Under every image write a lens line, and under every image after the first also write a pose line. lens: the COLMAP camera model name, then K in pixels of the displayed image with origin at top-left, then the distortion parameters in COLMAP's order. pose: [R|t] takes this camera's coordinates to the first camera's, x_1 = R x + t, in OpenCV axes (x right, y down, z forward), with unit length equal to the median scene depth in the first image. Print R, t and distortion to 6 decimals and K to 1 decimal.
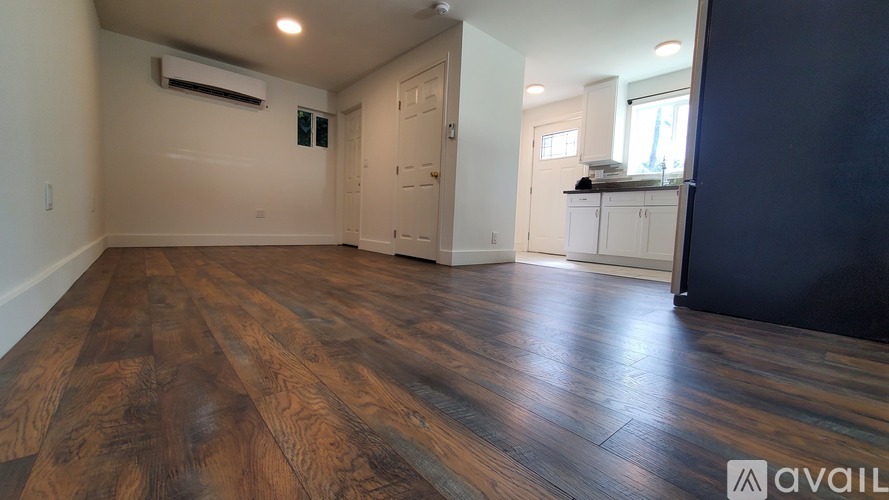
lens RADIAL K [[354.9, 0, 444.6], [0, 354.9, 248.8], [0, 0, 1]] dist [-0.000640, -0.000409]
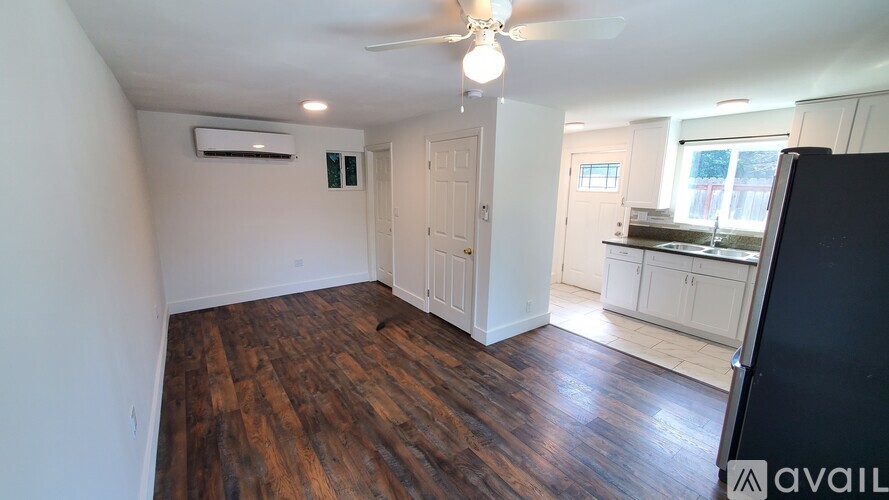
lens RADIAL K [[354.9, 0, 440.1], [0, 354.9, 254.9], [0, 0, 1]] dist [-0.000640, -0.000409]
pose [[0.995793, -0.011932, -0.090853, -0.012552], [0.023845, 0.991070, 0.131195, -0.263294], [0.088476, -0.132809, 0.987185, 0.016134]]
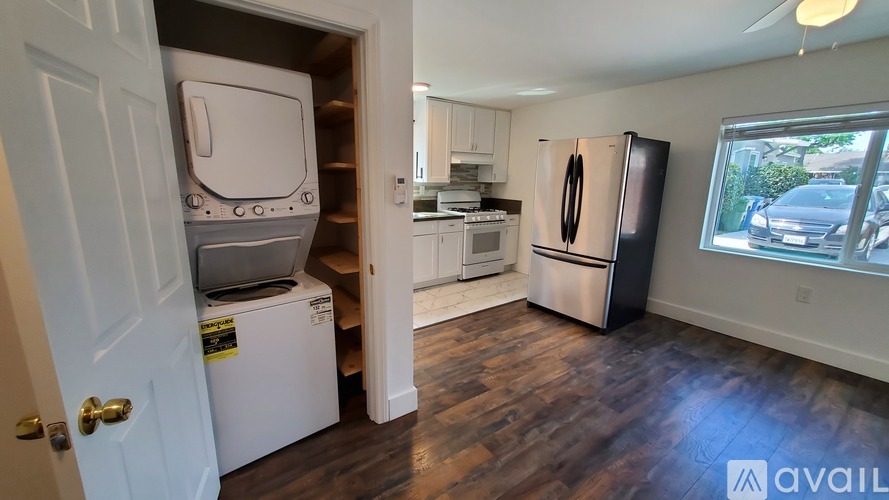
lens RADIAL K [[354.9, 0, 443.7], [0, 354.9, 254.7], [0, 0, 1]] dist [-0.000640, -0.000409]
pose [[0.088788, -0.249770, 0.964226, -0.385423], [0.058271, 0.967694, 0.245303, -0.274609], [-0.994345, 0.034406, 0.100474, 0.676215]]
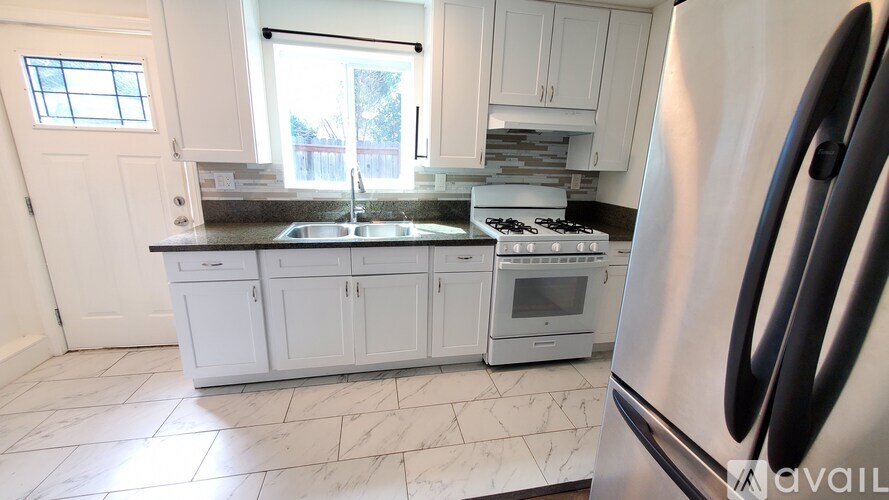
lens RADIAL K [[354.9, 0, 441.0], [0, 354.9, 254.4], [0, 0, 1]] dist [-0.000640, -0.000409]
pose [[0.505284, -0.243020, 0.828028, 0.176974], [0.053920, 0.966544, 0.250770, -0.235485], [-0.861267, -0.082063, 0.501483, 0.540976]]
